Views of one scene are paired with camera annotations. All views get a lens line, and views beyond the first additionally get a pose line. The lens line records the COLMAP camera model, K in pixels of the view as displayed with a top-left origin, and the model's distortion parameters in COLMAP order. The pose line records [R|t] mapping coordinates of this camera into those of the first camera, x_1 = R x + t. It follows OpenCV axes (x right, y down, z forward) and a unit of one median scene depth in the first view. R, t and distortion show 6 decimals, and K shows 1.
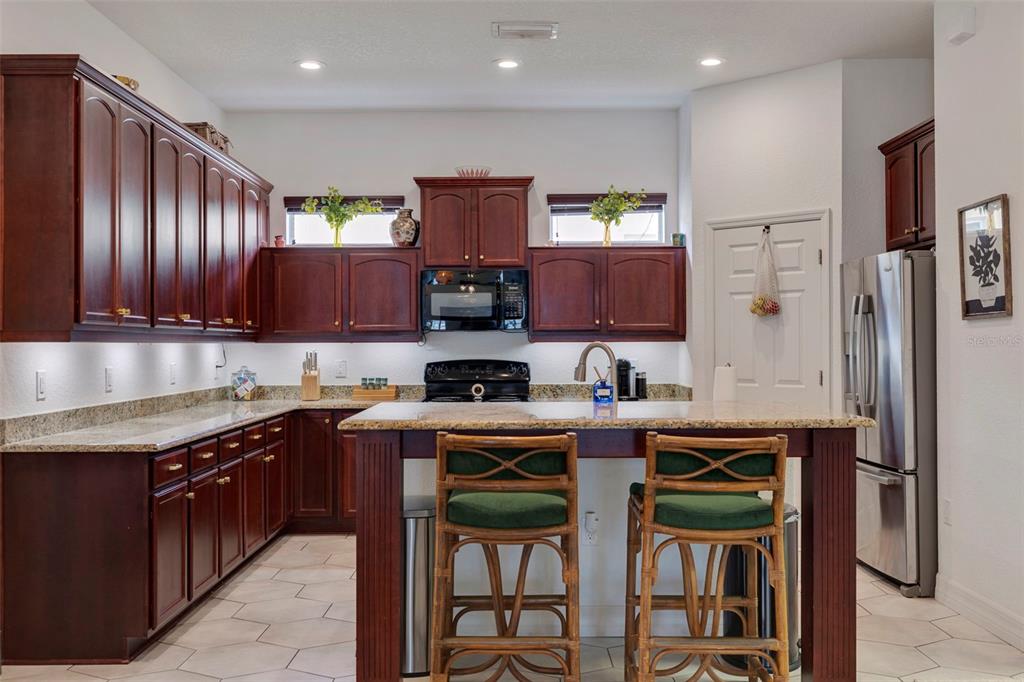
lens RADIAL K [[958.1, 0, 510.2], [0, 958.1, 338.8], [0, 0, 1]] dist [-0.007919, 0.000000]
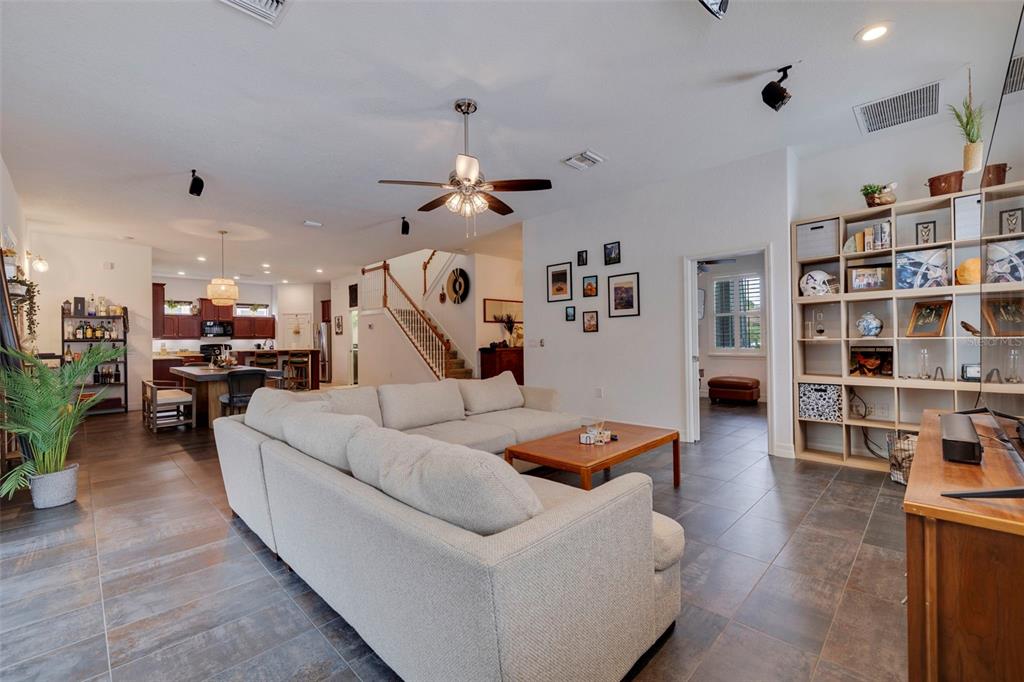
lens RADIAL K [[435.8, 0, 512.5], [0, 435.8, 340.8], [0, 0, 1]] dist [0.000037, 0.000012]
pose [[0.696793, -0.004850, 0.717256, -0.647378], [0.005145, 0.999985, 0.001764, 0.015781], [-0.717253, 0.002461, 0.696808, -1.540546]]
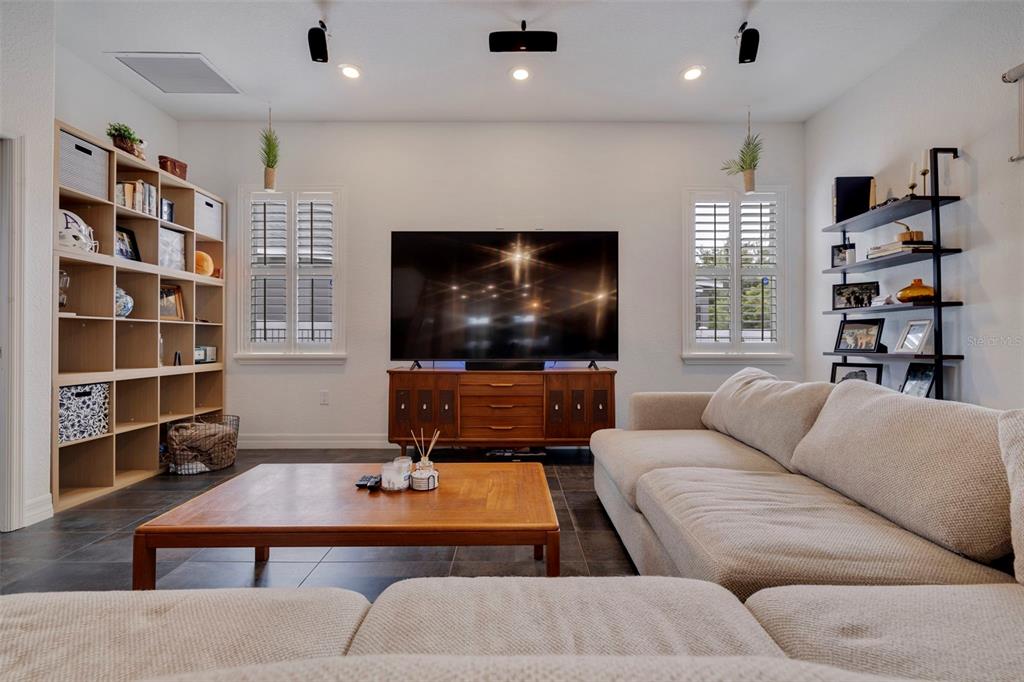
lens RADIAL K [[435.8, 0, 513.8], [0, 435.8, 340.6], [0, 0, 1]] dist [0.000037, 0.000012]
pose [[-0.999987, 0.001138, -0.004942, -0.176609], [0.001191, 0.999941, -0.010778, 0.054168], [0.004929, -0.010784, -0.999930, -0.810822]]
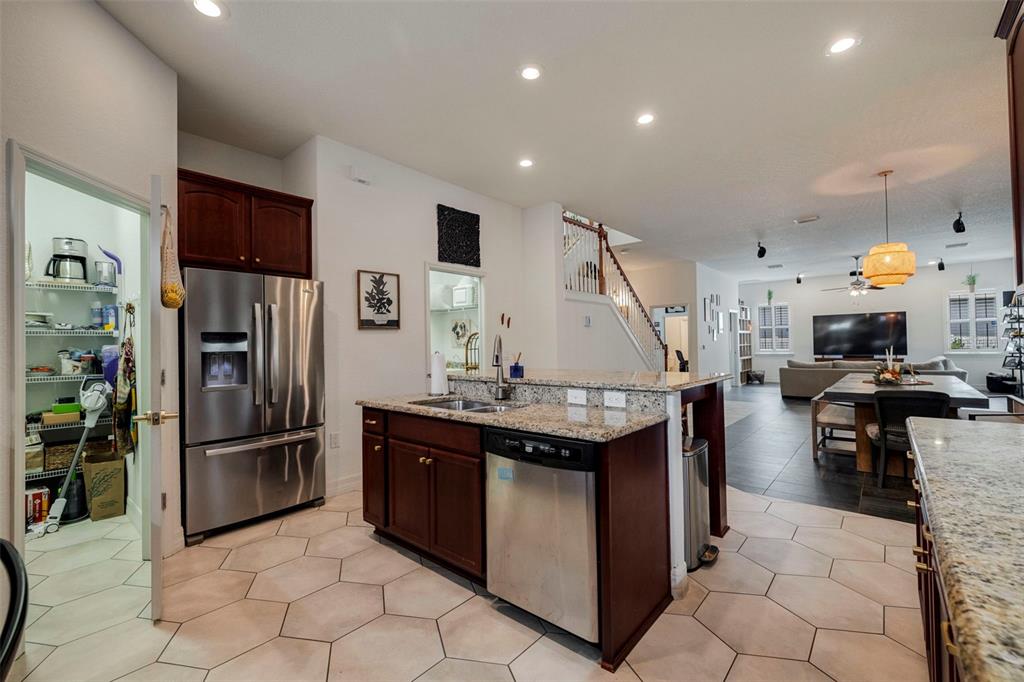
lens RADIAL K [[435.8, 0, 515.5], [0, 435.8, 336.6], [0, 0, 1]] dist [0.000037, 0.000012]
pose [[-0.760800, 0.020826, 0.648652, -0.284134], [0.009336, 0.999733, -0.021147, 0.014052], [-0.648919, -0.010033, -0.760792, 1.307731]]
